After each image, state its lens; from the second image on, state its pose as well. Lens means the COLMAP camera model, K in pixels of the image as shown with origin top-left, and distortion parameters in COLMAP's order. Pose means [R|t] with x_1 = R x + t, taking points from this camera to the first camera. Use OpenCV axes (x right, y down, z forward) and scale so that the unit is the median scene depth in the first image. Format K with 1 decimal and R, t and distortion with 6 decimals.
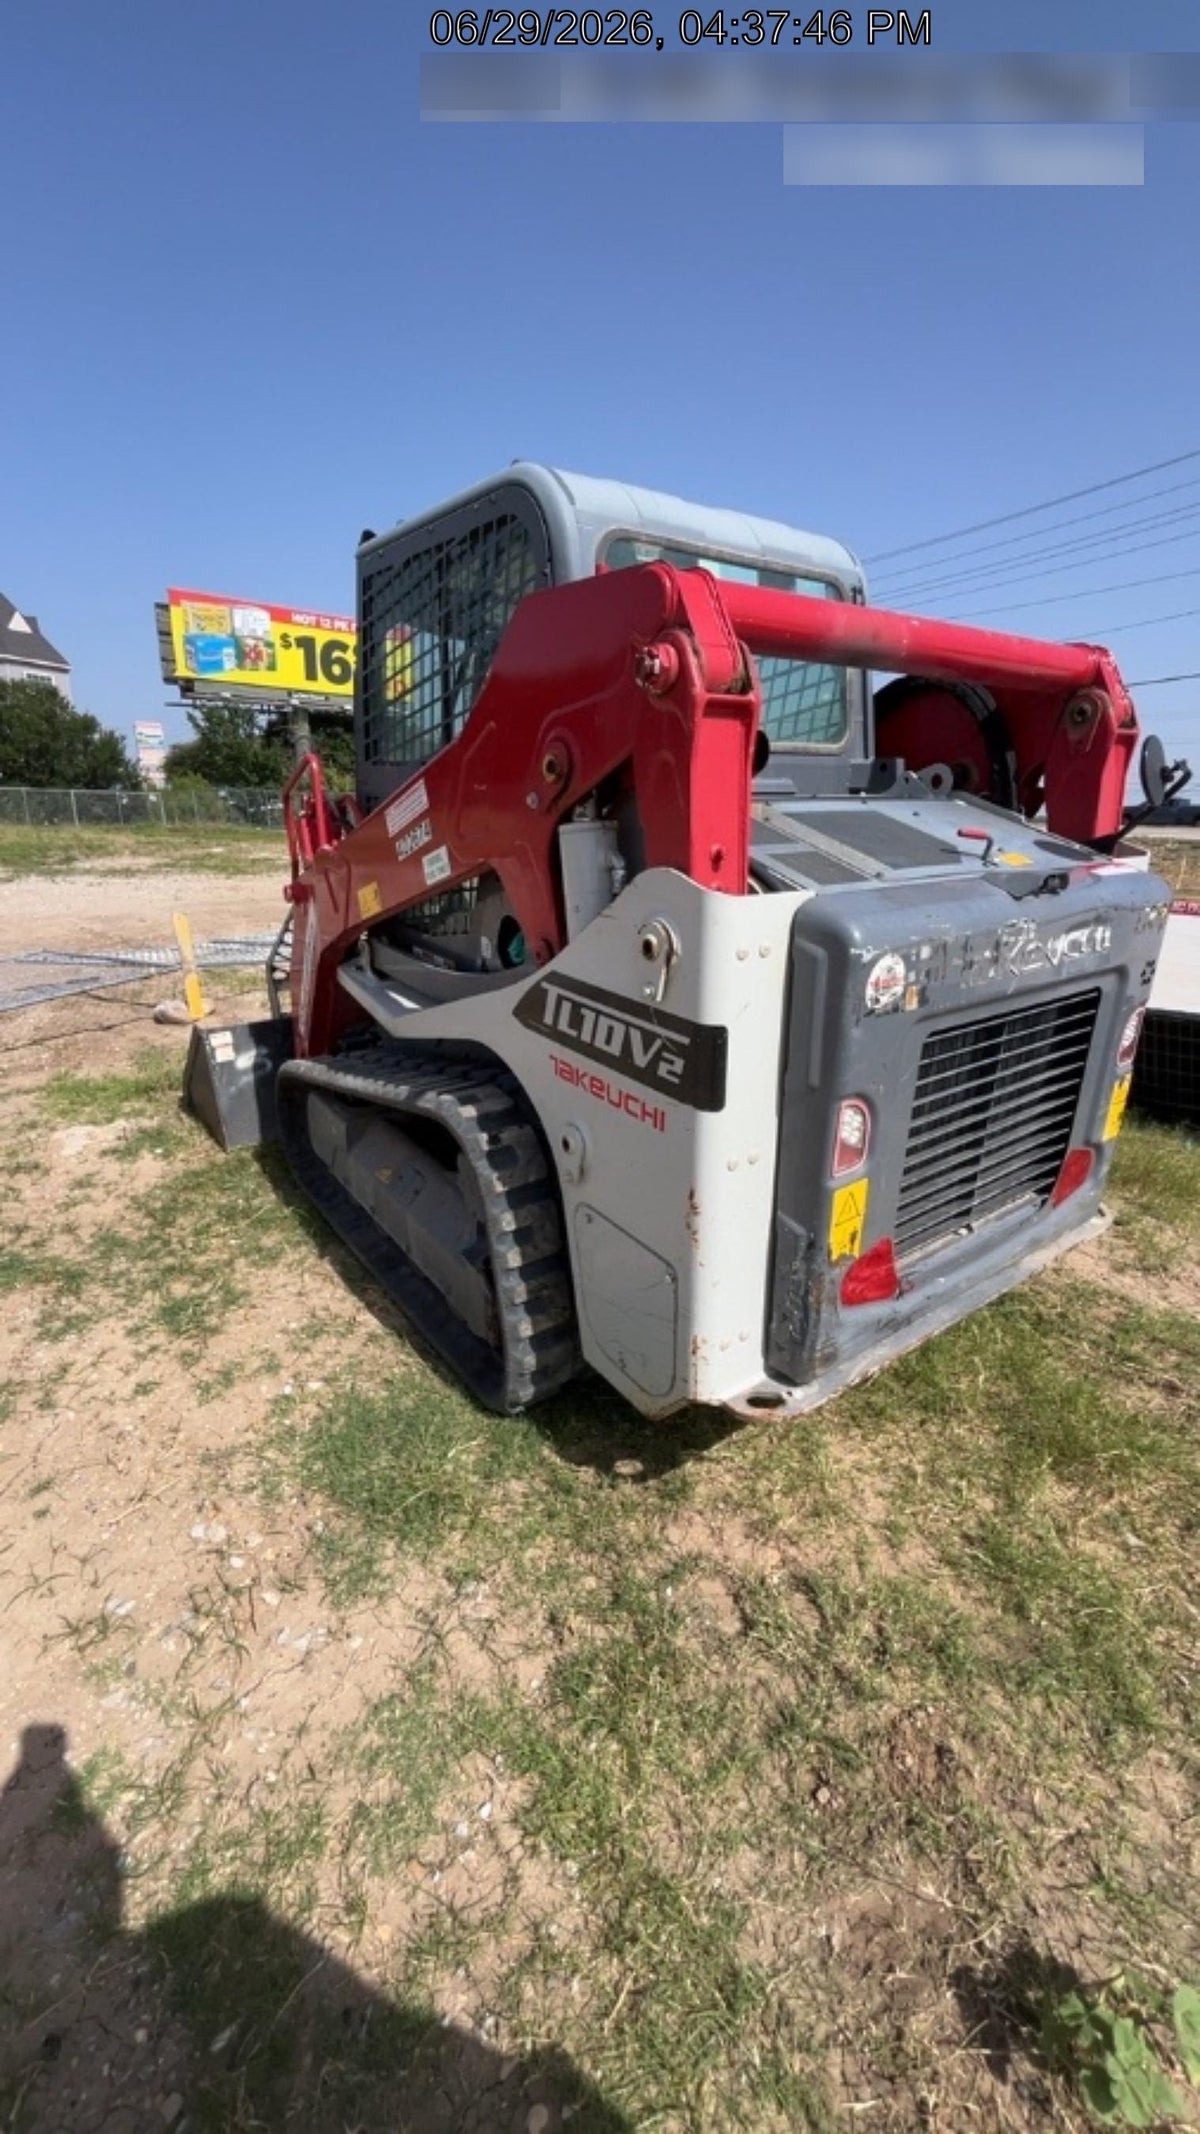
lens RADIAL K [[829.7, 0, 600.0], [0, 829.7, 1067.0], [0, 0, 1]] dist [0.000276, -0.000004]
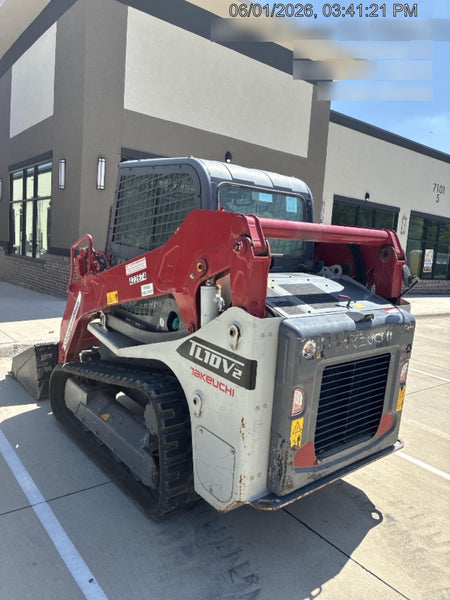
lens RADIAL K [[436.5, 0, 218.1], [0, 436.5, 298.6], [0, 0, 1]] dist [0.035244, -0.001381]
pose [[0.995526, 0.063693, 0.069801, -0.091646], [-0.050757, 0.983519, -0.173533, 0.009396], [-0.079703, 0.169214, 0.982351, -0.472680]]
